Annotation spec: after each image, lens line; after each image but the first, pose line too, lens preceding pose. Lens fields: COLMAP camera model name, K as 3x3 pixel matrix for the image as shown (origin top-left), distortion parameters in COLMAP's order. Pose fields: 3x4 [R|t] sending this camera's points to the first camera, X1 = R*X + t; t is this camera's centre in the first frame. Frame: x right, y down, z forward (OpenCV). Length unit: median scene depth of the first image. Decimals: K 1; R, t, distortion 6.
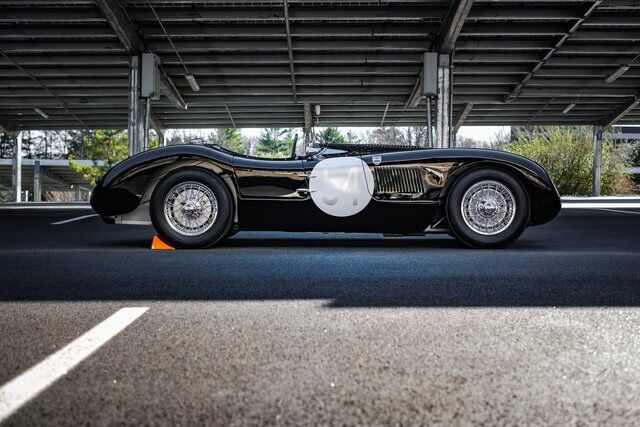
lens RADIAL K [[1011.0, 0, 320.0], [0, 1011.0, 213.5], [0, 0, 1]] dist [0.001880, -0.056668]
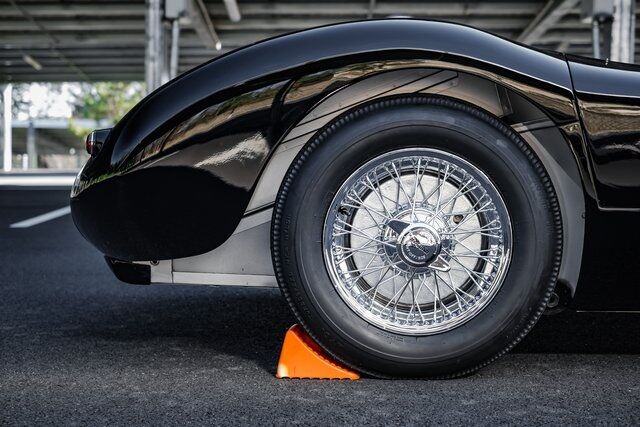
lens RADIAL K [[1011.0, 0, 320.0], [0, 1011.0, 213.5], [0, 0, 1]] dist [0.001880, -0.056668]
pose [[0.999989, 0.002151, -0.004194, -0.072399], [-0.002003, 0.999382, 0.035083, -0.010707], [0.004267, -0.035074, 0.999376, 0.334129]]
